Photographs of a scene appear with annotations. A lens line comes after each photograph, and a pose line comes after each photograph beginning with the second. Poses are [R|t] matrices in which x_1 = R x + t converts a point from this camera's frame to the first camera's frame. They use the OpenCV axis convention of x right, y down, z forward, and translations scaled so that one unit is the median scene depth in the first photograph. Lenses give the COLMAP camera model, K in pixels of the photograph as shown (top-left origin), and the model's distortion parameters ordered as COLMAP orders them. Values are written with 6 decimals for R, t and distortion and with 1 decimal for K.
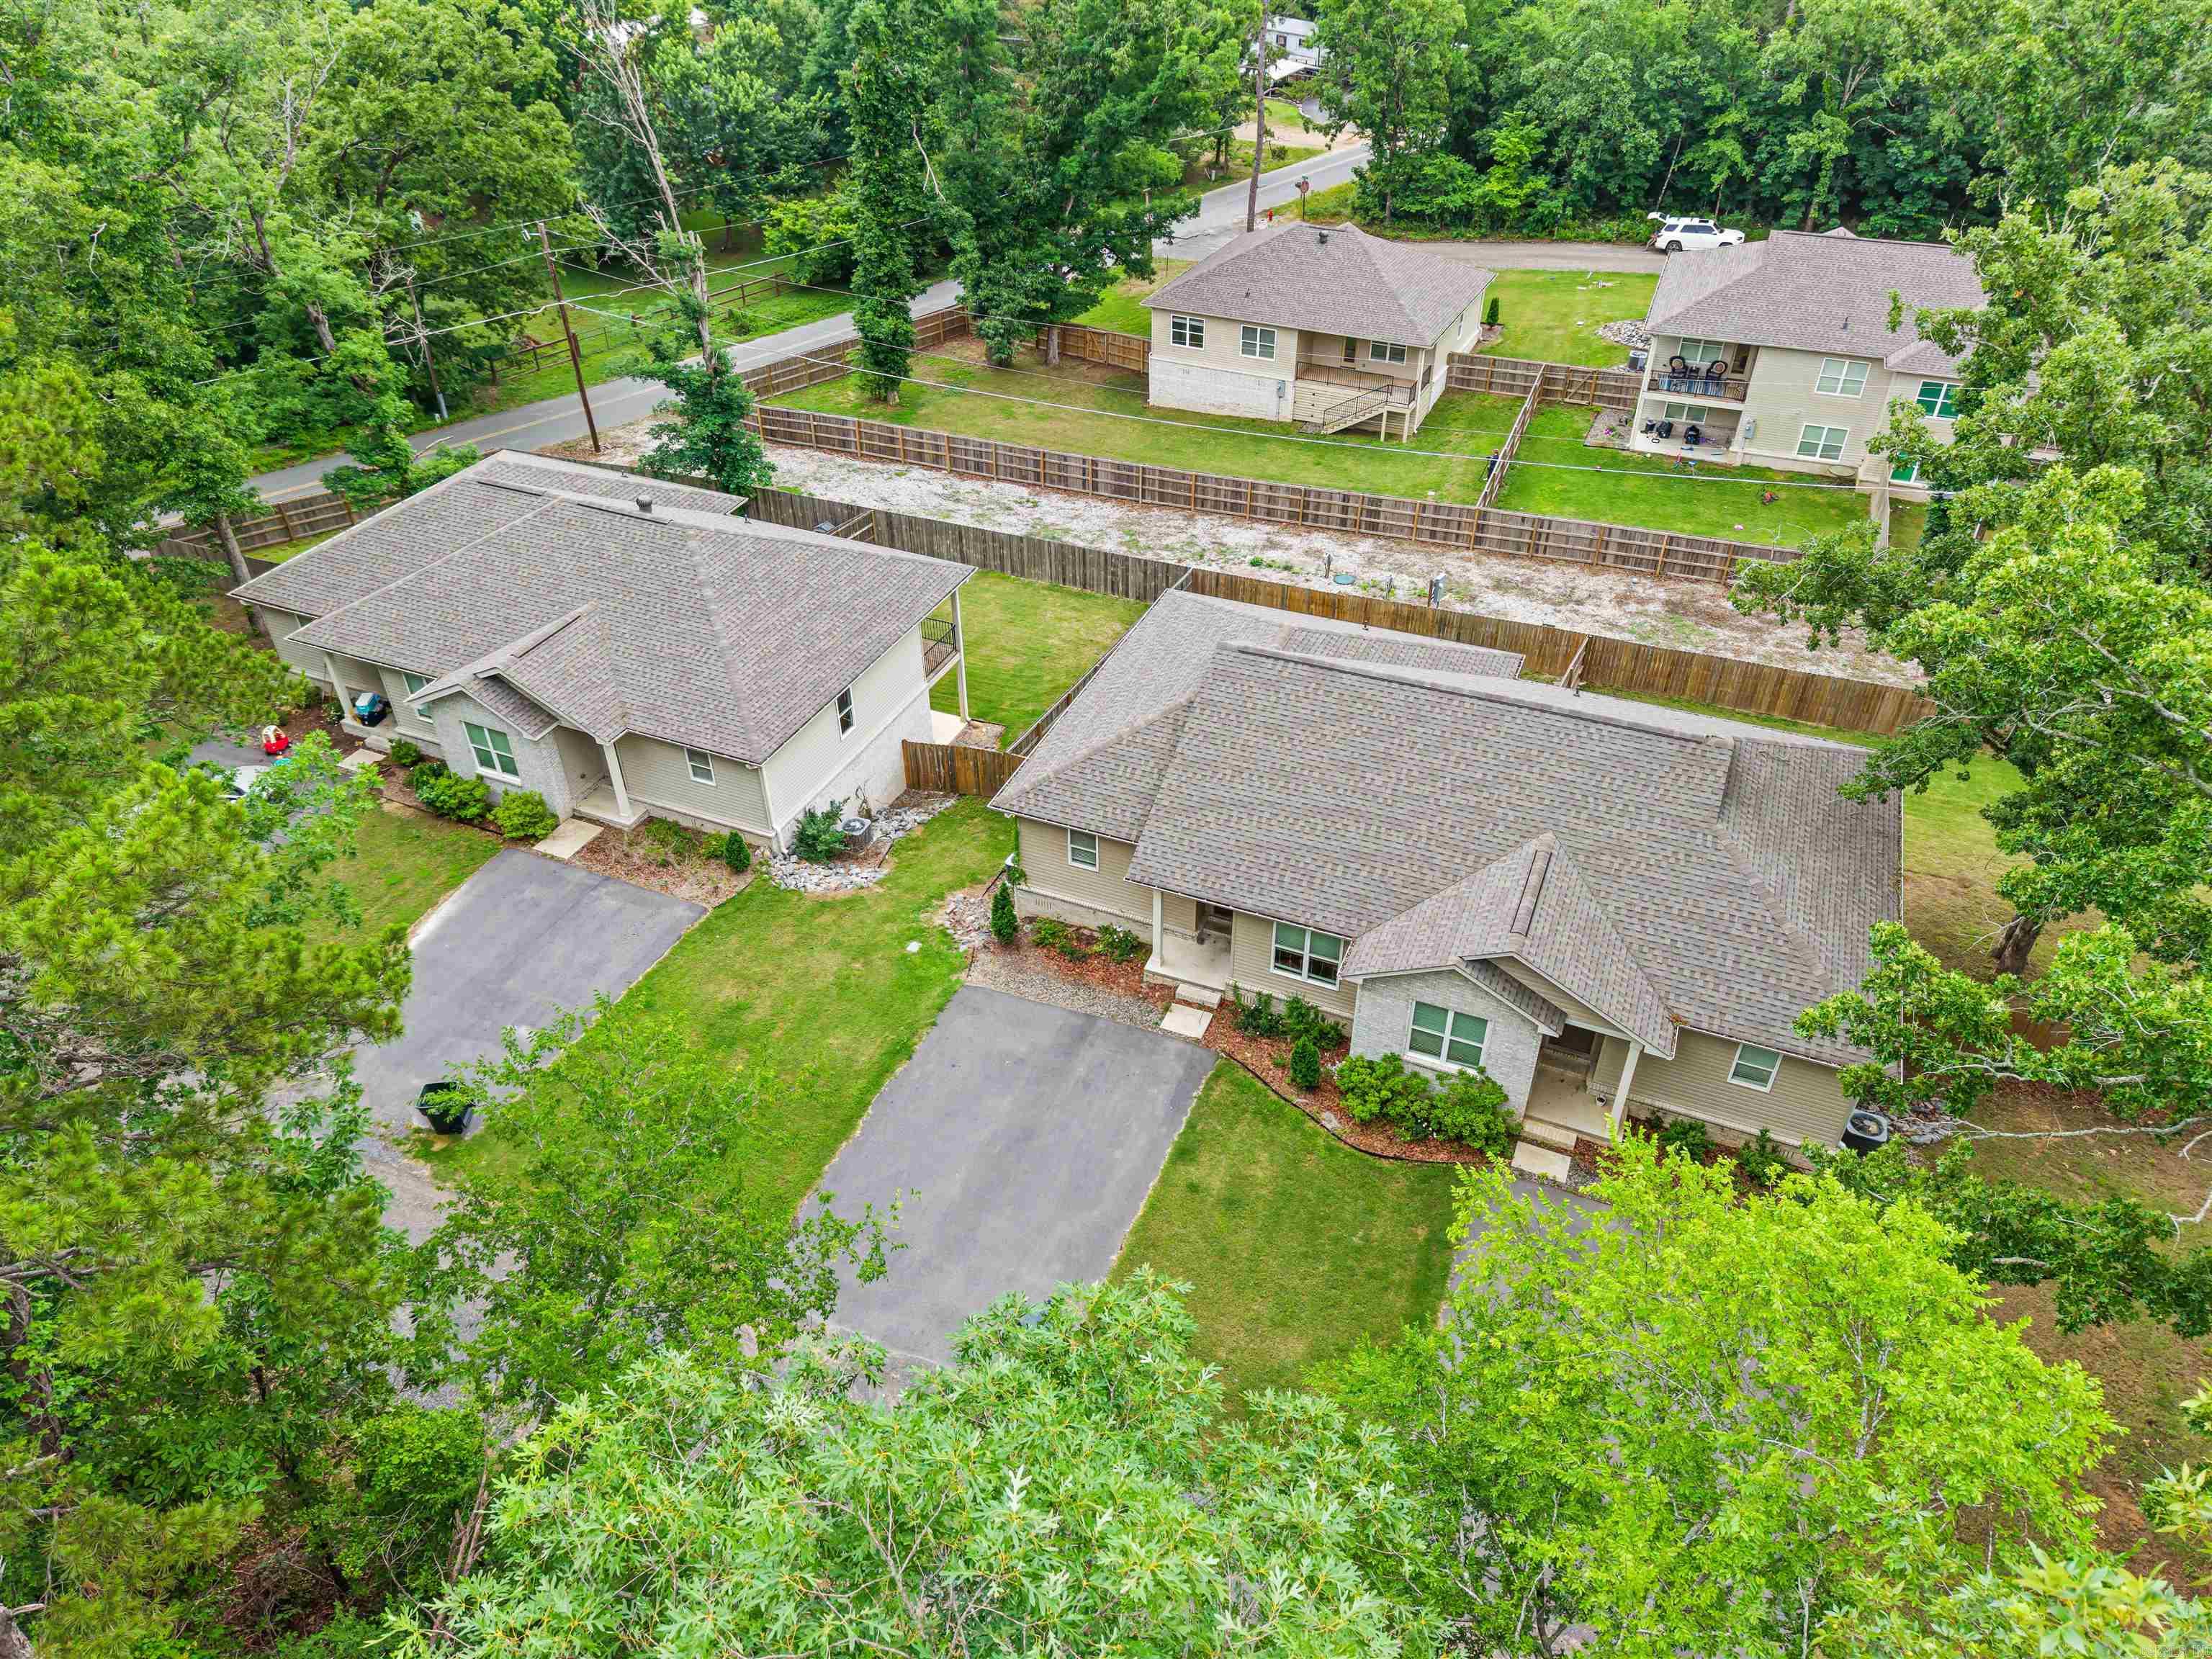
lens RADIAL K [[1471.0, 0, 1104.7], [0, 1471.0, 855.9], [0, 0, 1]] dist [0.085482, -0.081717]
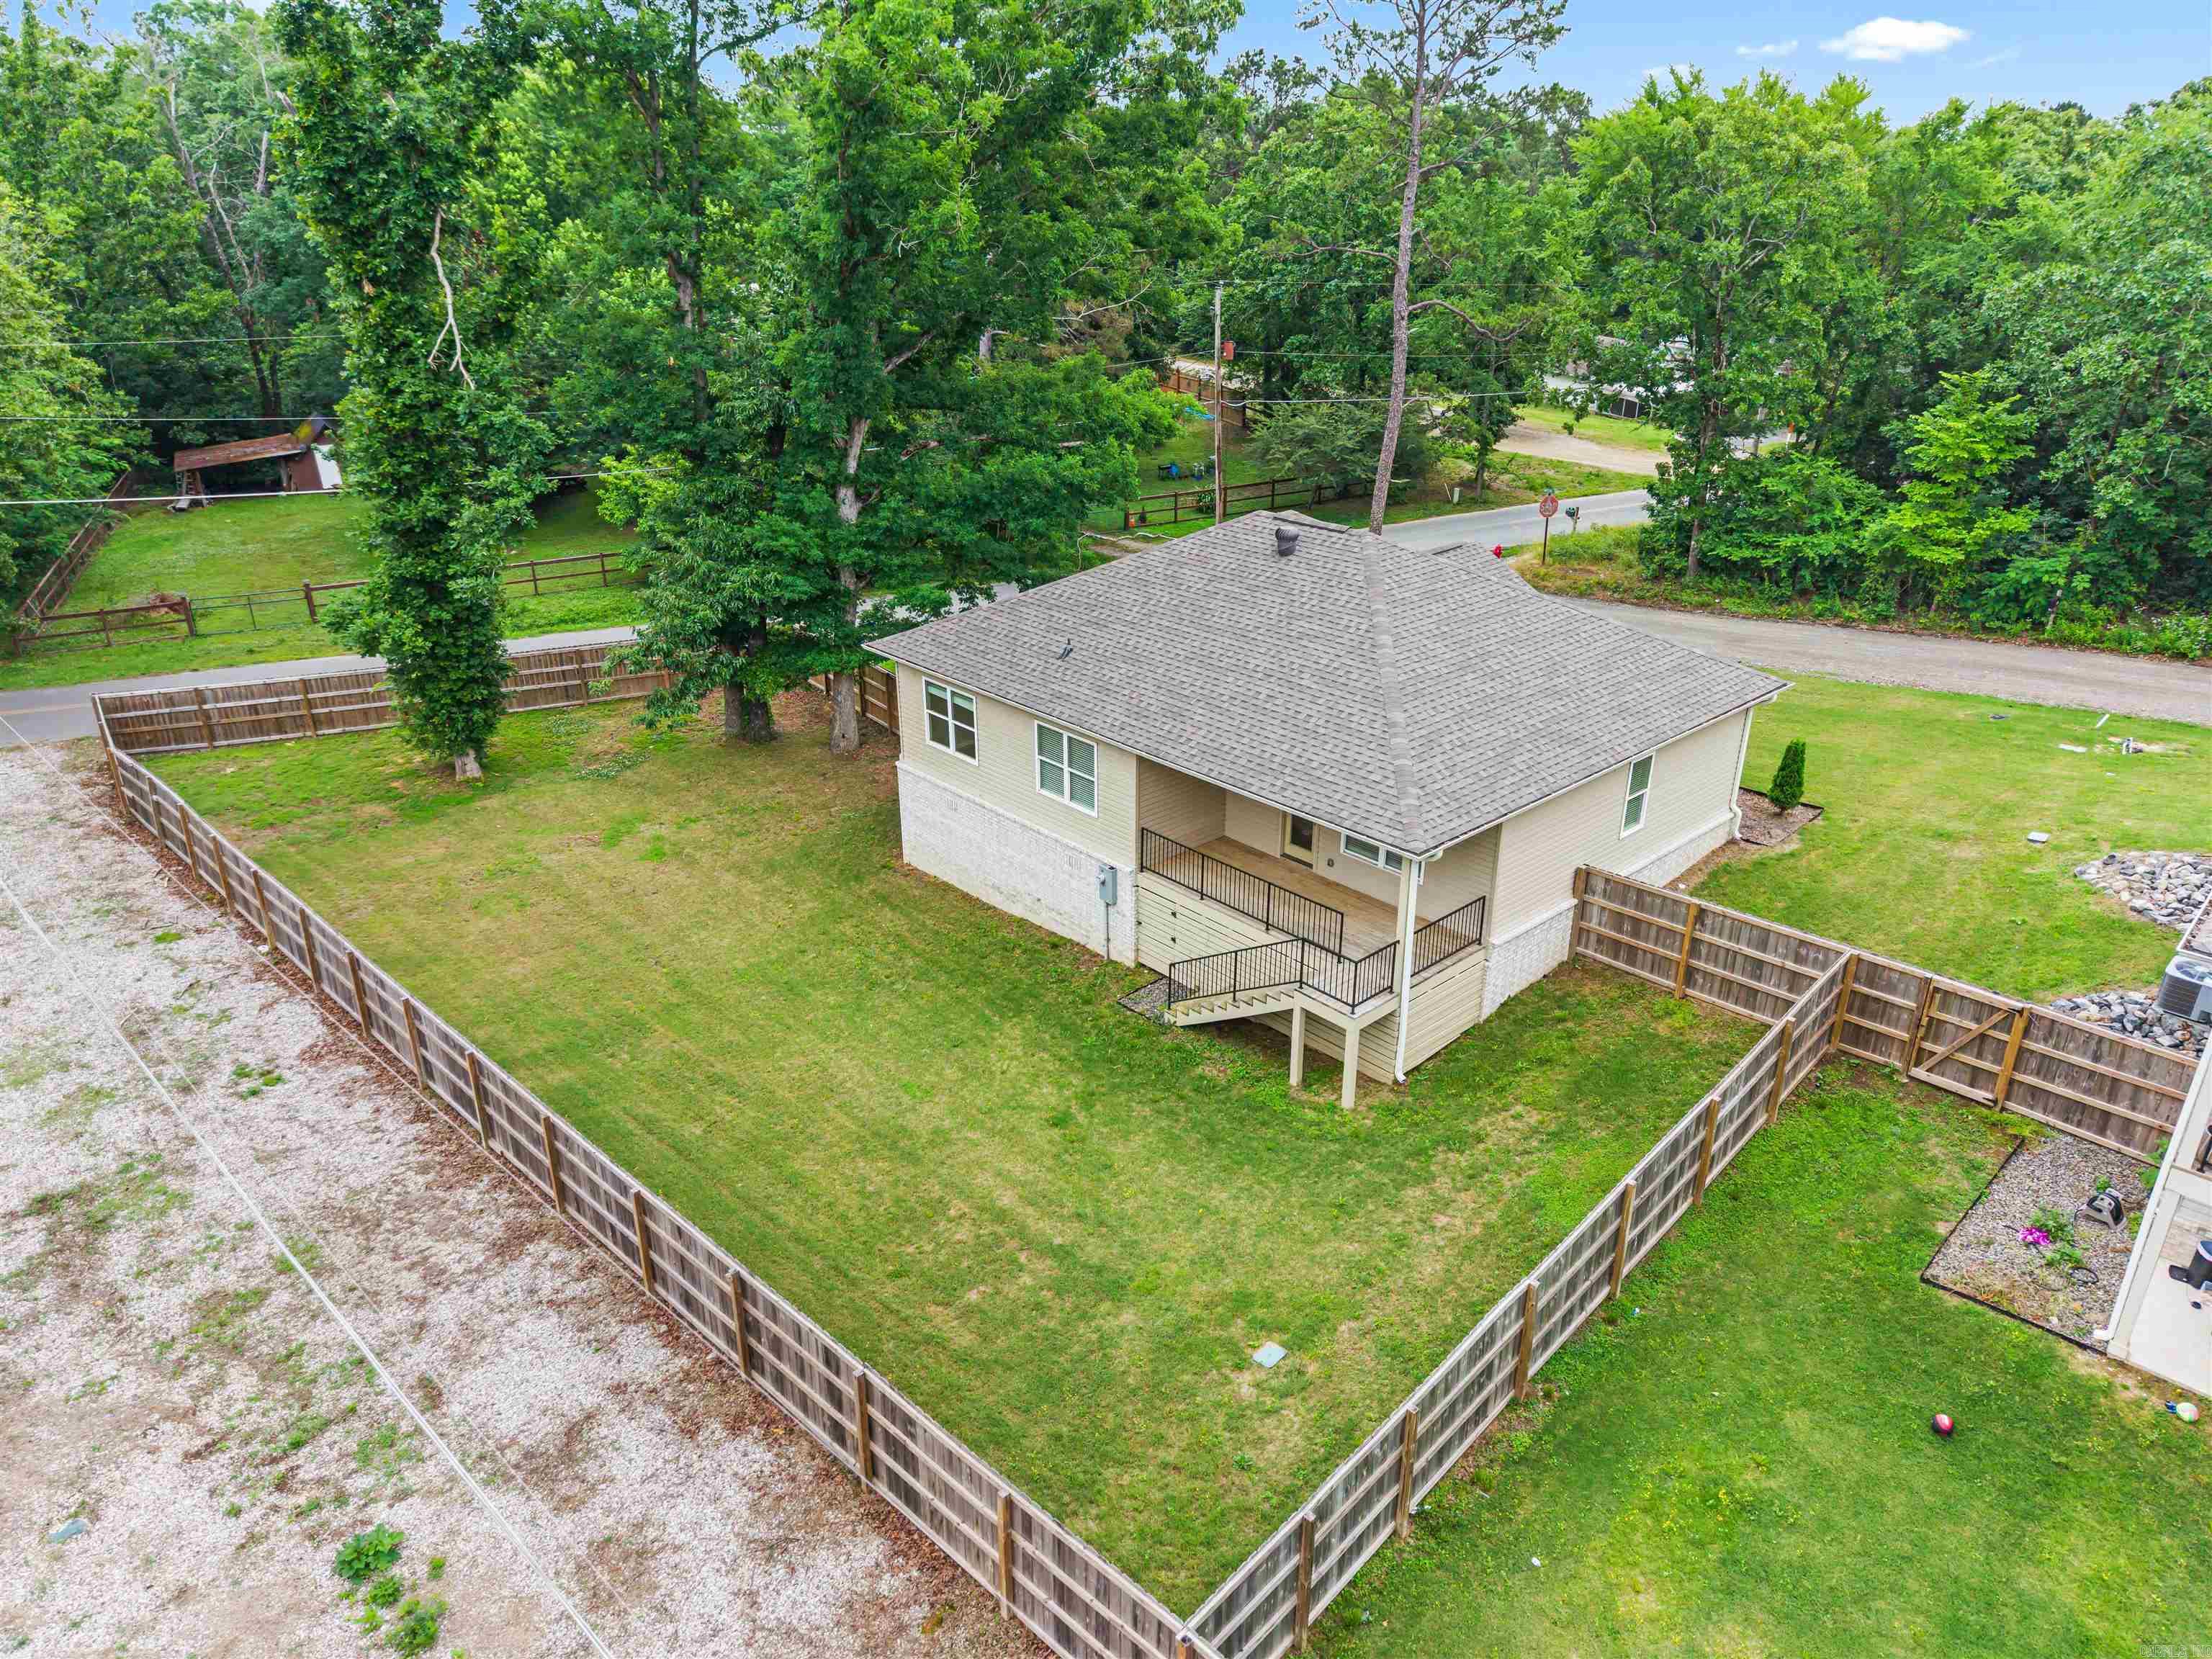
lens RADIAL K [[1471.0, 0, 1104.7], [0, 1471.0, 855.9], [0, 0, 1]] dist [0.085482, -0.081717]
pose [[0.929840, 0.156536, -0.333008, 0.237528], [-0.227013, 0.956282, -0.184362, -0.241748], [0.289590, 0.247025, 0.924725, 0.616924]]
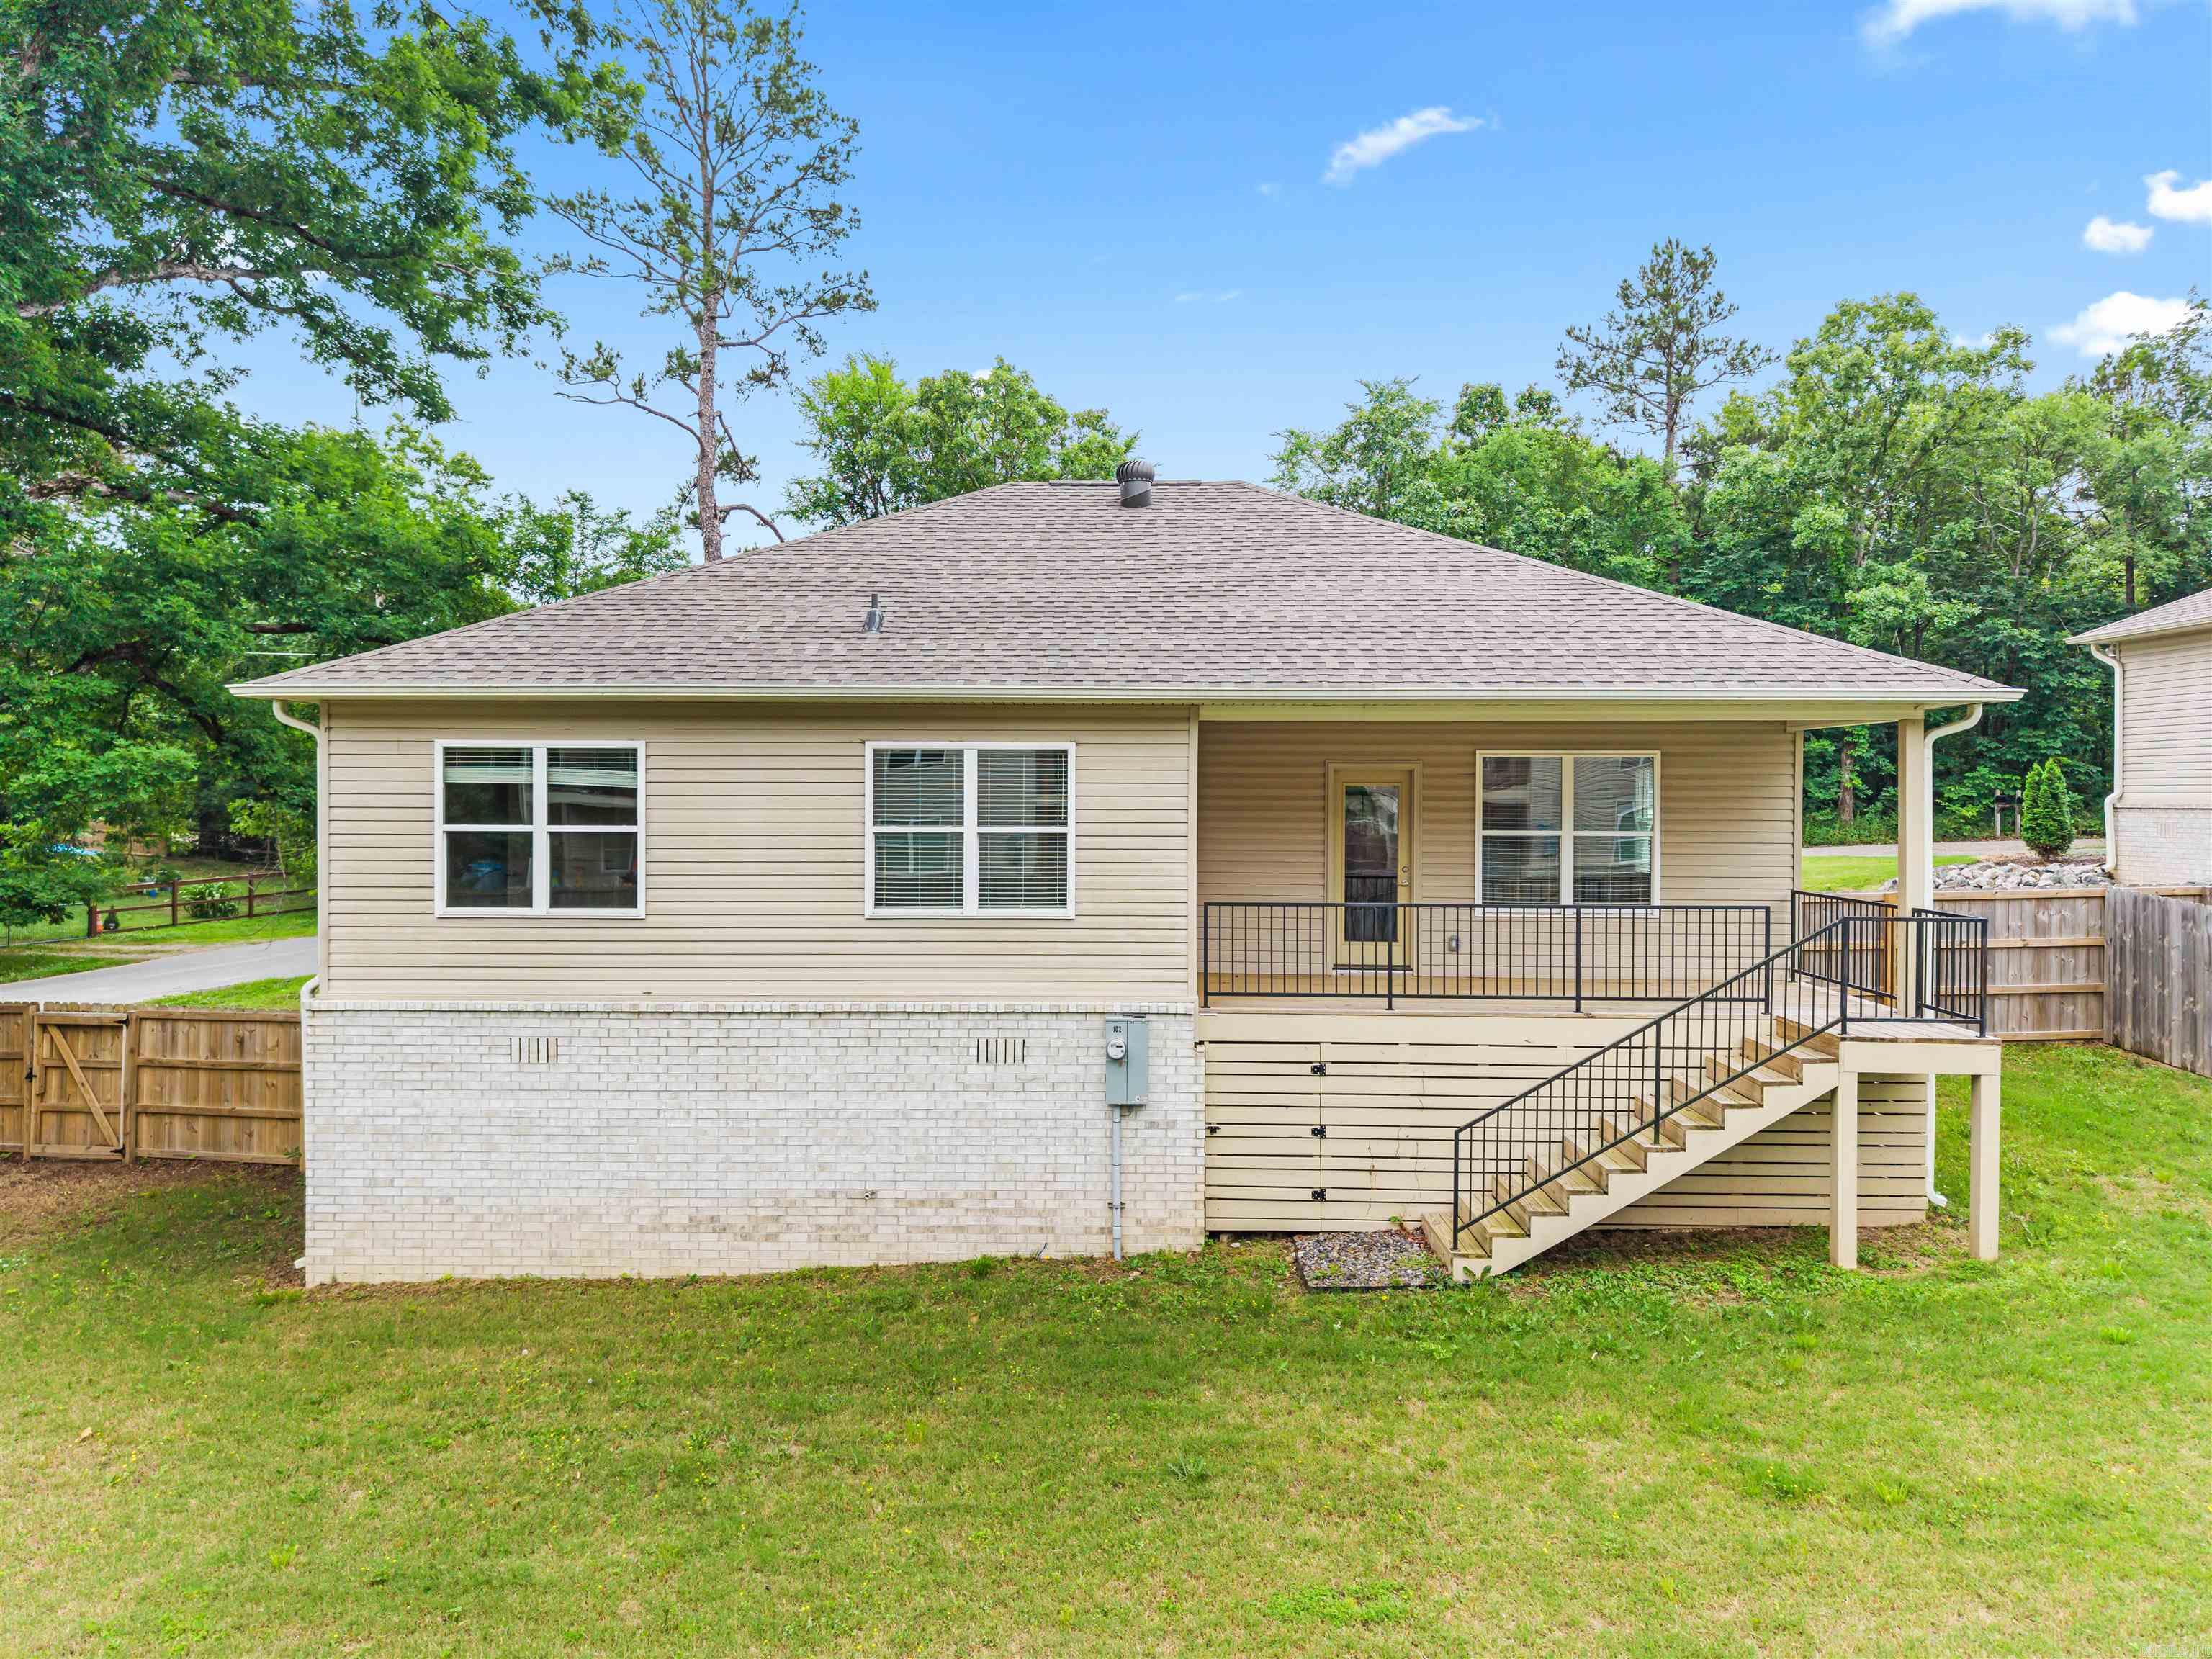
lens RADIAL K [[1446.7, 0, 1104.4], [0, 1446.7, 801.9], [0, 0, 1]] dist [0.077984, -0.083120]
pose [[0.899320, 0.020434, 0.436814, 0.039306], [0.256203, 0.784887, -0.564191, -0.234728], [-0.354379, 0.619302, 0.700629, 0.832197]]
